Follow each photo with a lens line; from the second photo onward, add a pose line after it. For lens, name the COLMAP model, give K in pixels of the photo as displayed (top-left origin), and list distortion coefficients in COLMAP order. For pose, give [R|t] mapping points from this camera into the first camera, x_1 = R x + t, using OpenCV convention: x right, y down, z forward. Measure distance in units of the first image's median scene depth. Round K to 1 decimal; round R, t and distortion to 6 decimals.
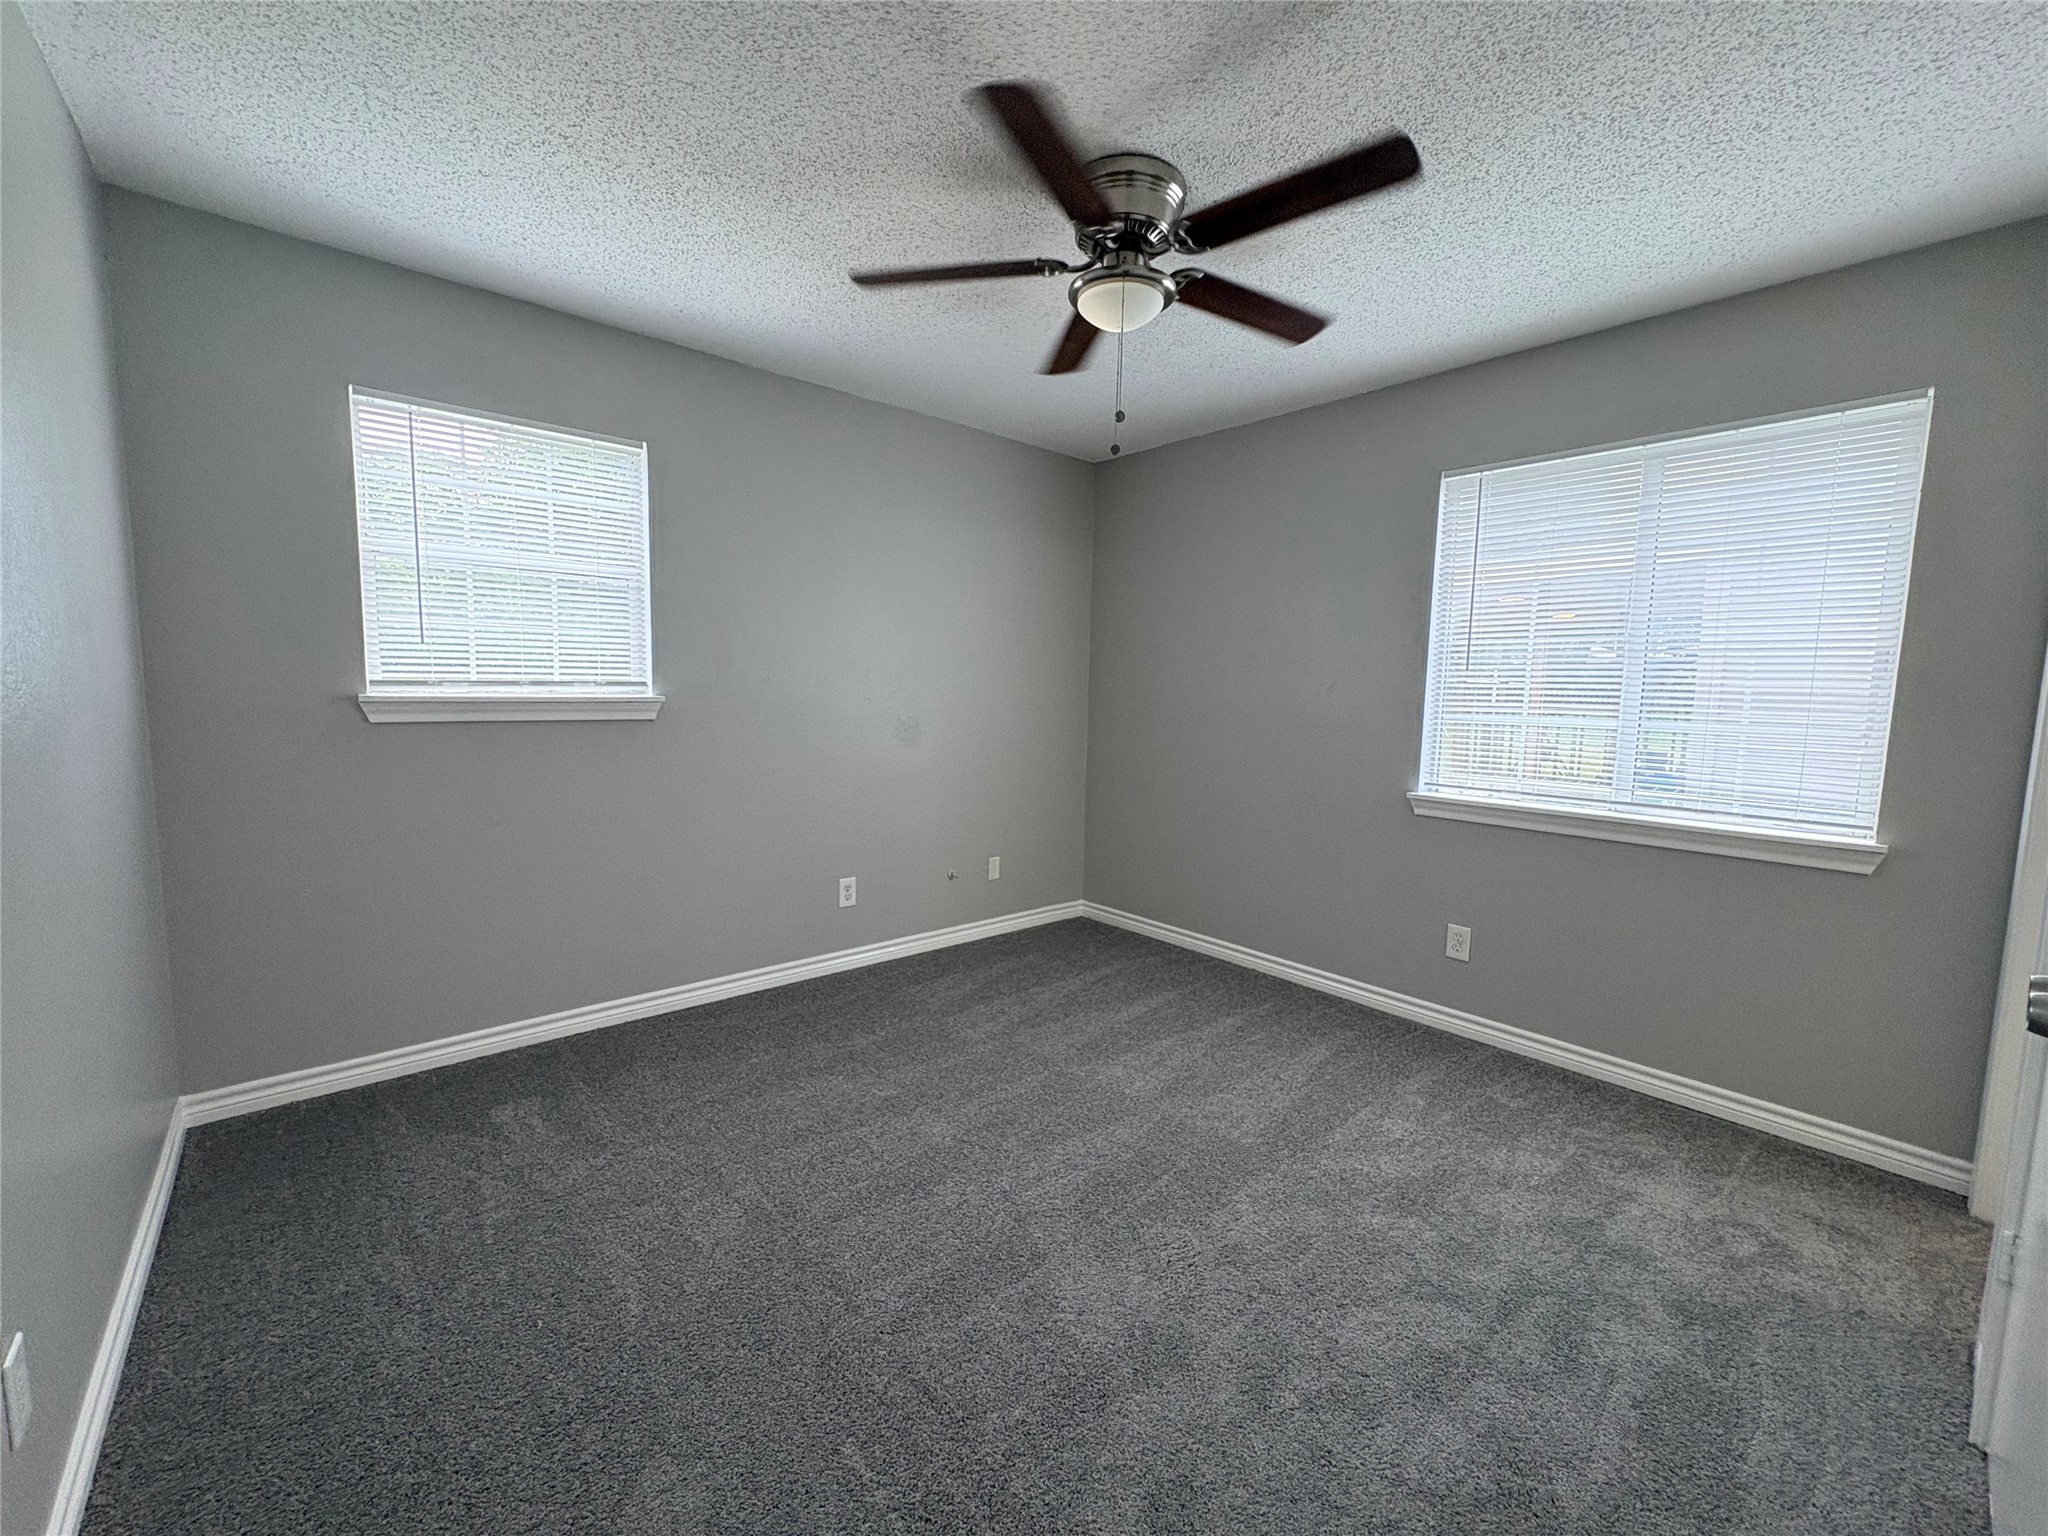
lens RADIAL K [[814.5, 0, 1024.0], [0, 814.5, 768.0], [0, 0, 1]] dist [-0.000852, -0.000113]
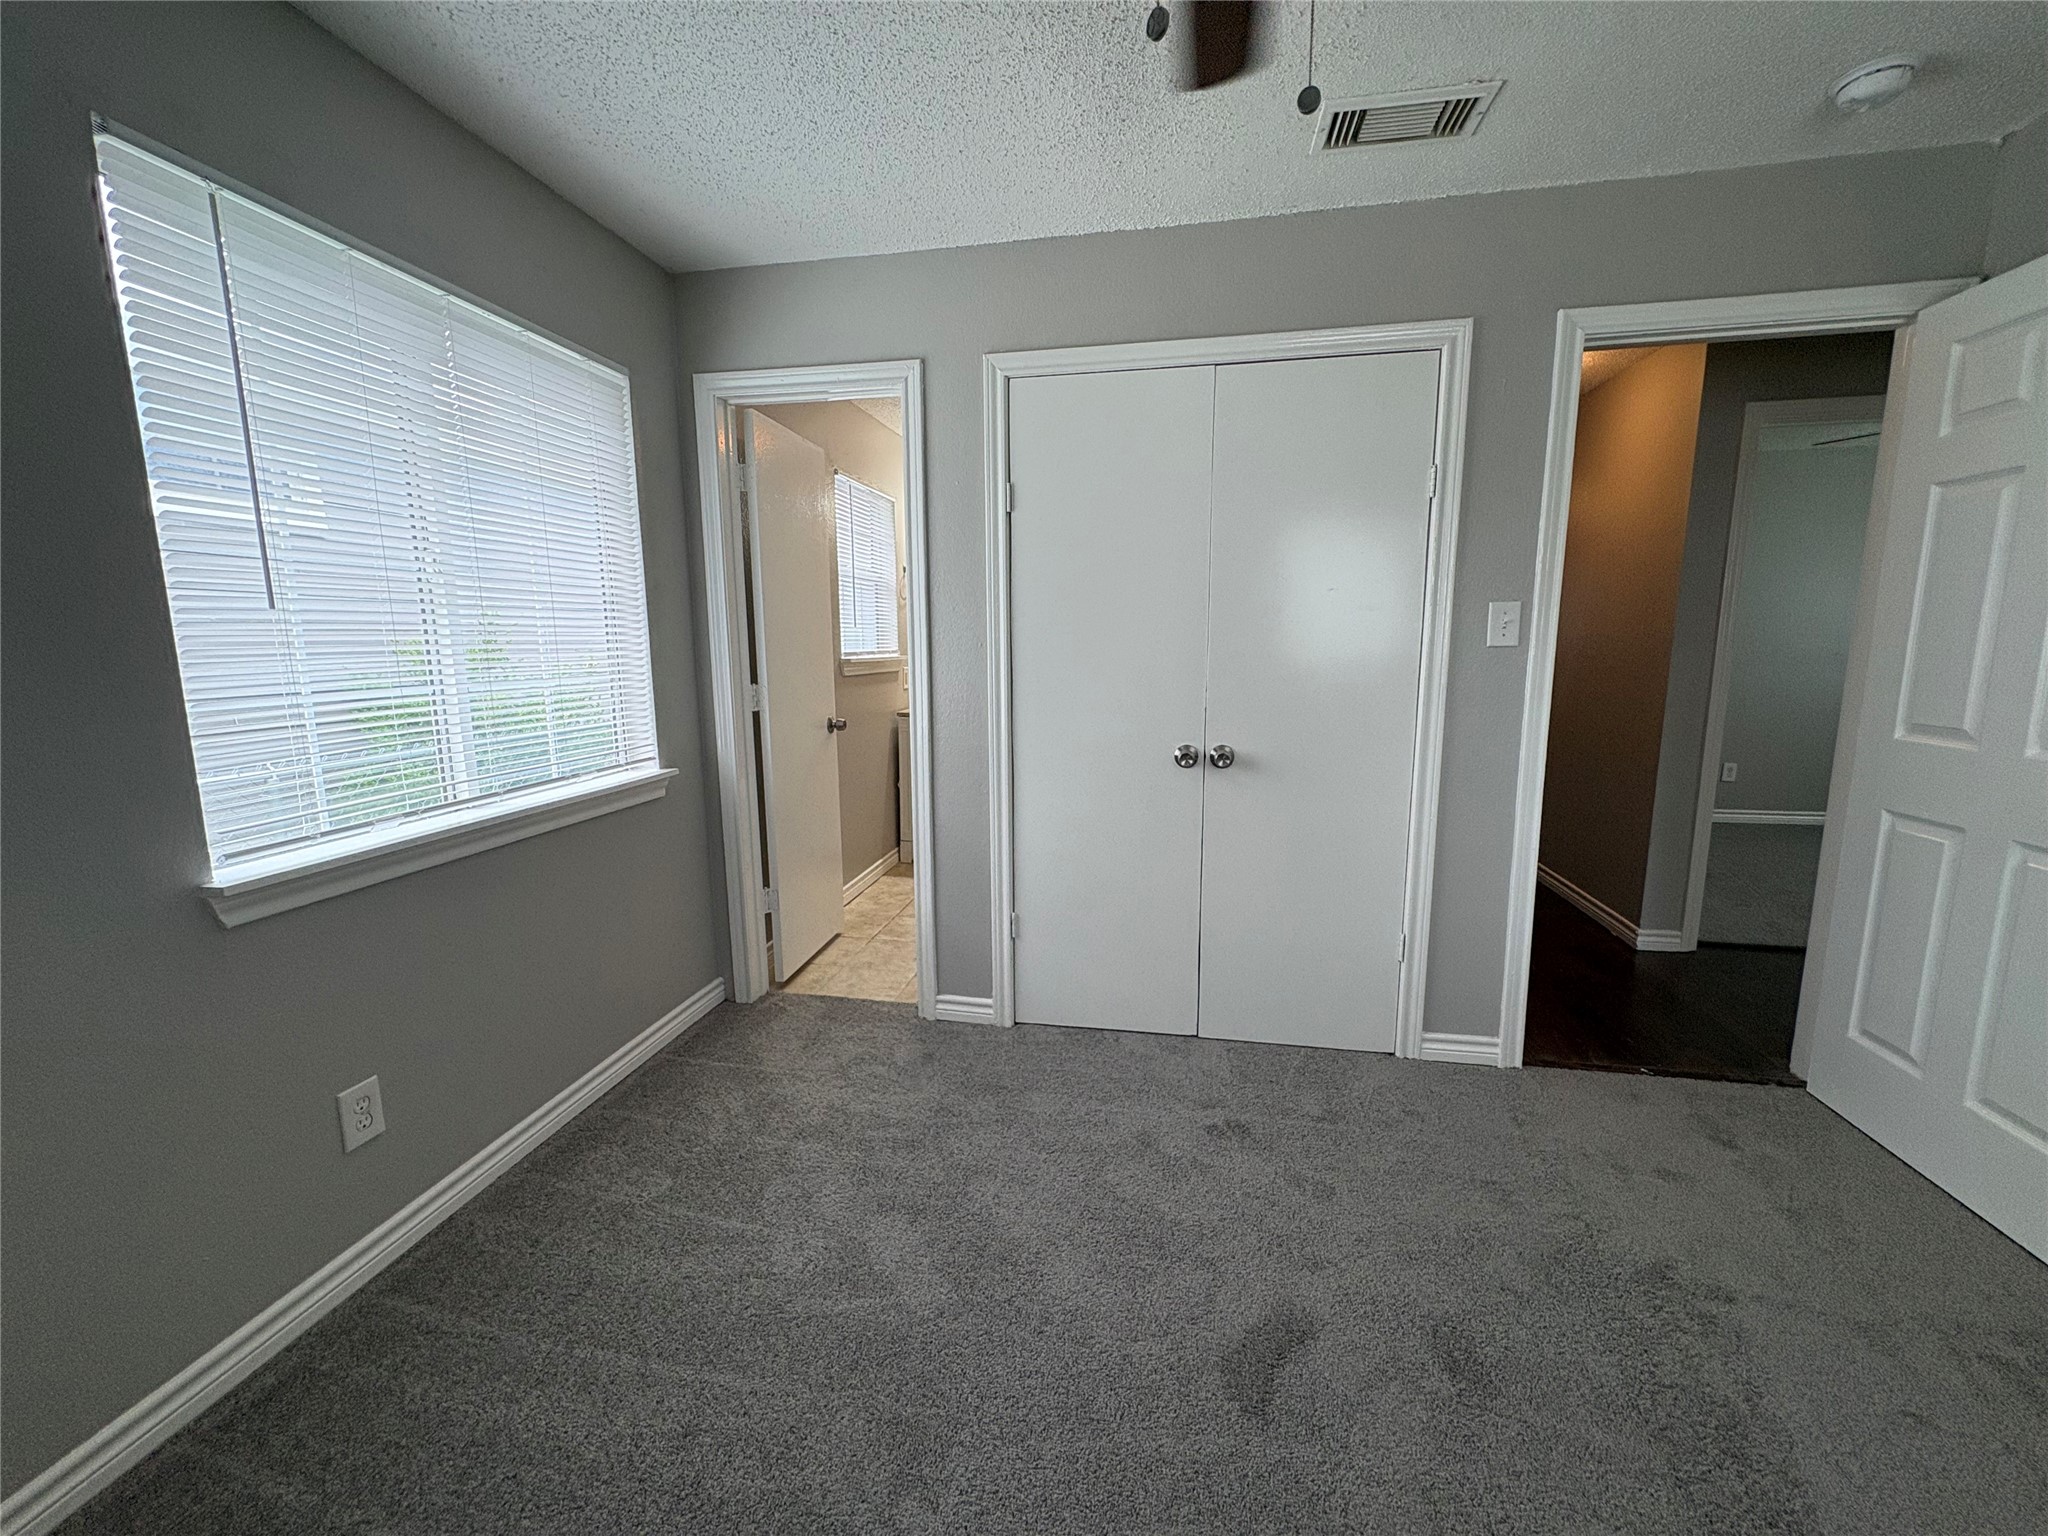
lens RADIAL K [[814.5, 0, 1024.0], [0, 814.5, 768.0], [0, 0, 1]] dist [-0.000852, -0.000113]
pose [[-0.610894, -0.146592, 0.778023, -0.169350], [0.068634, 0.969203, 0.236504, -0.140160], [-0.788732, 0.197877, -0.582020, 1.177948]]
